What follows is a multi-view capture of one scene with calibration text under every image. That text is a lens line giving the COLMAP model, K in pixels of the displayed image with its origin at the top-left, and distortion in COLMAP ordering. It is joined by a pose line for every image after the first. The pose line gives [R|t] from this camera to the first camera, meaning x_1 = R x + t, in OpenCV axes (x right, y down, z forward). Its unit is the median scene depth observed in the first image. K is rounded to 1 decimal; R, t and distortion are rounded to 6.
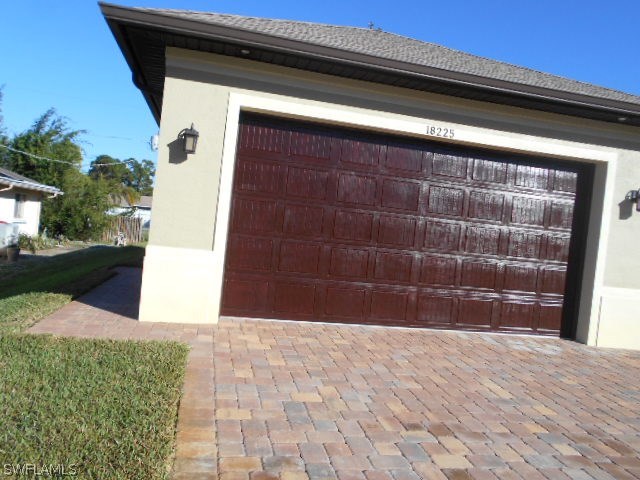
lens RADIAL K [[479.3, 0, 319.4], [0, 479.3, 252.7], [0, 0, 1]] dist [0.009327, 0.003718]
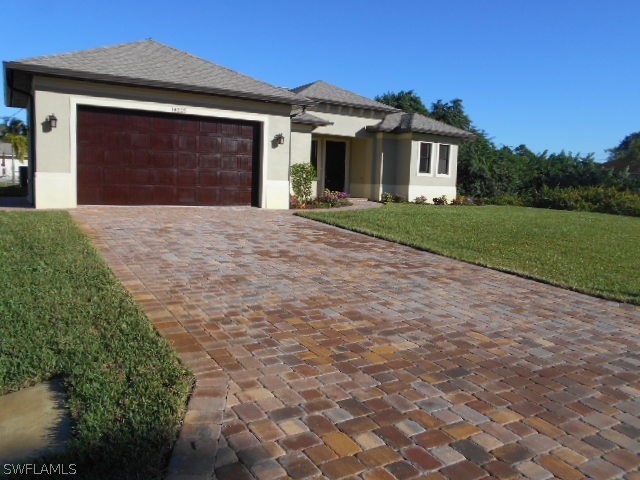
lens RADIAL K [[510.2, 0, 320.0], [0, 510.2, 240.0], [0, 0, 1]] dist [-0.001836, -0.003114]
pose [[0.938420, -0.100282, 0.330621, 0.032962], [0.055937, 0.988423, 0.141035, 0.026450], [-0.340937, -0.113856, 0.933166, -1.308605]]
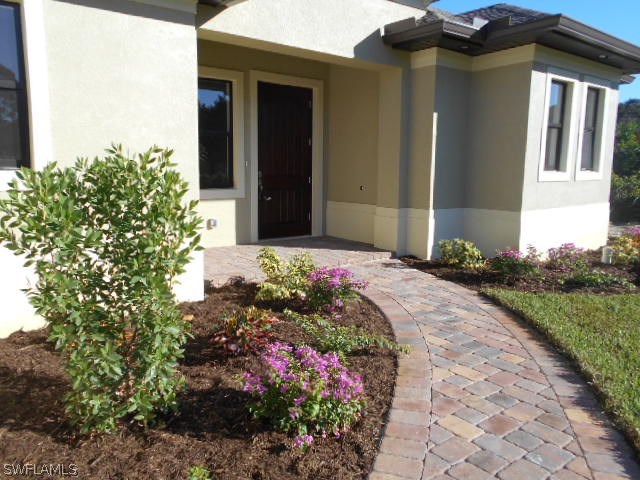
lens RADIAL K [[510.2, 0, 320.0], [0, 510.2, 240.0], [0, 0, 1]] dist [-0.001836, -0.003114]
pose [[0.883017, -0.154100, 0.443322, 0.898599], [0.079581, 0.980044, 0.182154, 0.003833], [-0.462545, -0.125565, 0.877659, 1.013449]]
